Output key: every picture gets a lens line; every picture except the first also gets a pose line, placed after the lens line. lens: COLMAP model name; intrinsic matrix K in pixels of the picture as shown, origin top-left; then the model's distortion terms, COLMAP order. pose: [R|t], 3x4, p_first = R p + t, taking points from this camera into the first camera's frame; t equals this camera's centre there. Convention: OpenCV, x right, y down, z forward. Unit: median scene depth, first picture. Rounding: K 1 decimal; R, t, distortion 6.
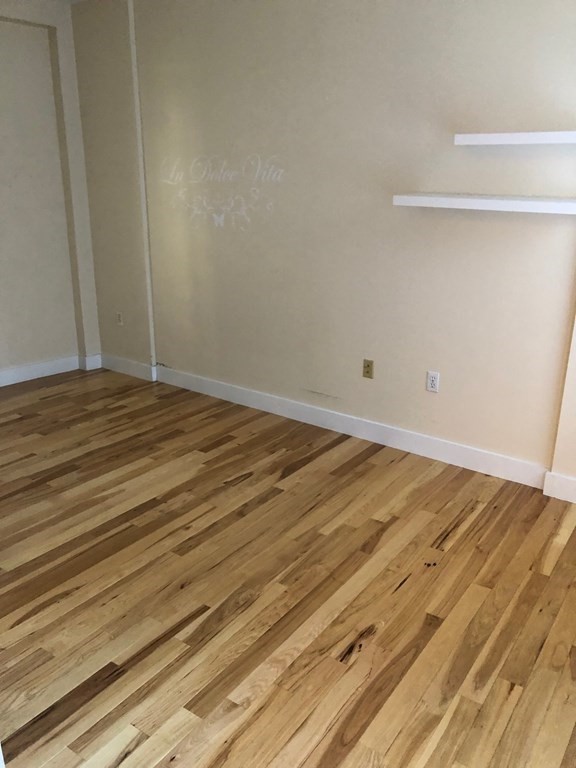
lens RADIAL K [[640.6, 0, 273.7], [0, 640.6, 388.0], [0, 0, 1]] dist [0.041524, -0.042399]
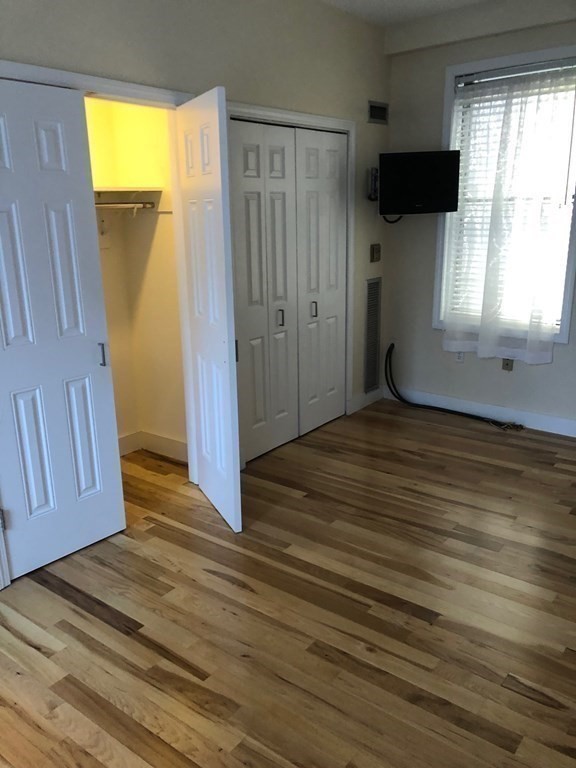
lens RADIAL K [[640.6, 0, 273.7], [0, 640.6, 388.0], [0, 0, 1]] dist [0.041524, -0.042399]
pose [[-0.051830, 0.249787, -0.966913, 0.618859], [-0.284716, 0.924335, 0.254050, -0.266730], [0.957210, 0.288463, 0.023210, 0.913836]]
